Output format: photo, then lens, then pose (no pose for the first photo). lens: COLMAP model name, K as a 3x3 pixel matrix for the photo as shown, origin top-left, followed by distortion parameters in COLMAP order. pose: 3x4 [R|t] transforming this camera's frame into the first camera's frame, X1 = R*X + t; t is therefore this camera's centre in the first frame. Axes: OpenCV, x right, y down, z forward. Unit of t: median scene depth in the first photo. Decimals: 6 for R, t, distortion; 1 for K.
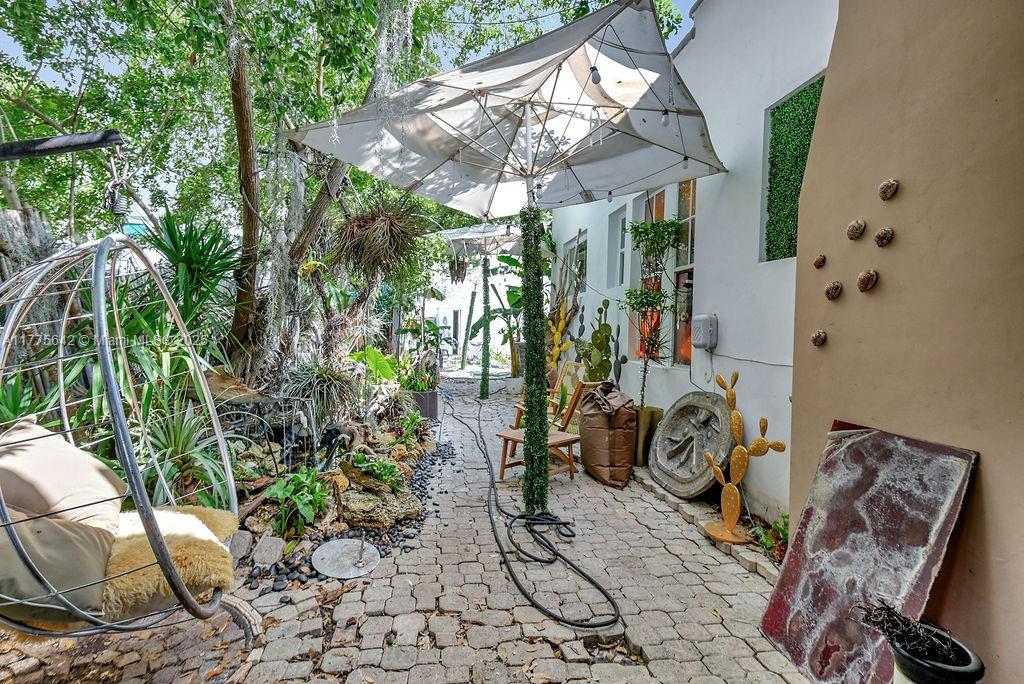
lens RADIAL K [[449.4, 0, 512.0], [0, 449.4, 342.0], [0, 0, 1]] dist [-0.001207, 0.000186]
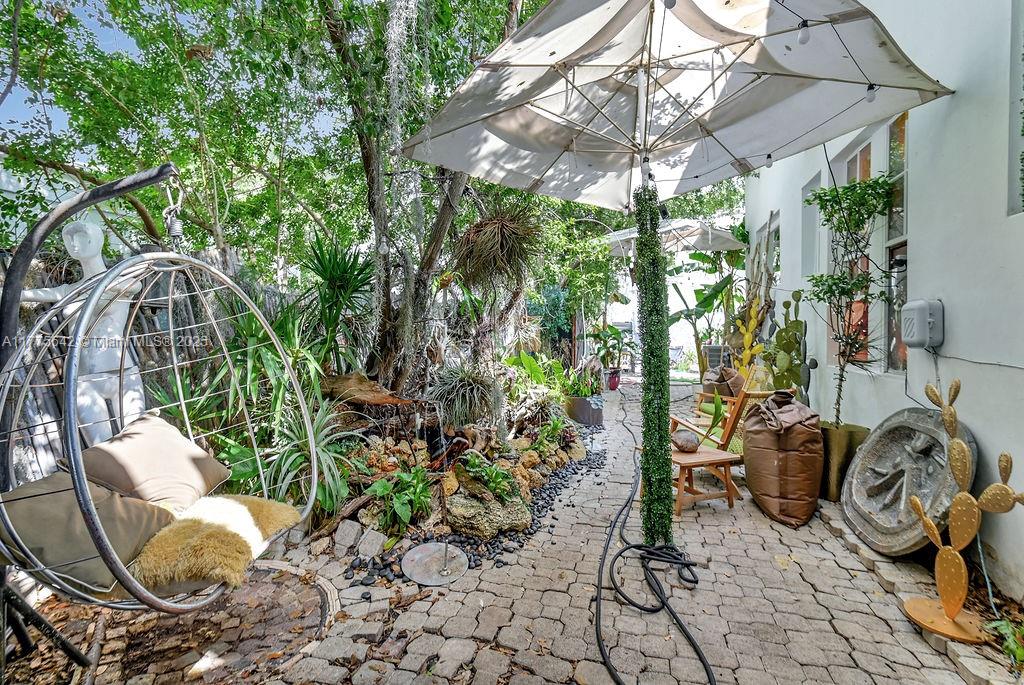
lens RADIAL K [[449.4, 0, 512.0], [0, 449.4, 342.5], [0, 0, 1]] dist [-0.001207, 0.000186]
pose [[0.919146, -0.020654, -0.393374, 0.127426], [0.016810, 0.999771, -0.013213, 0.005301], [0.393557, 0.005532, 0.919283, 0.100486]]
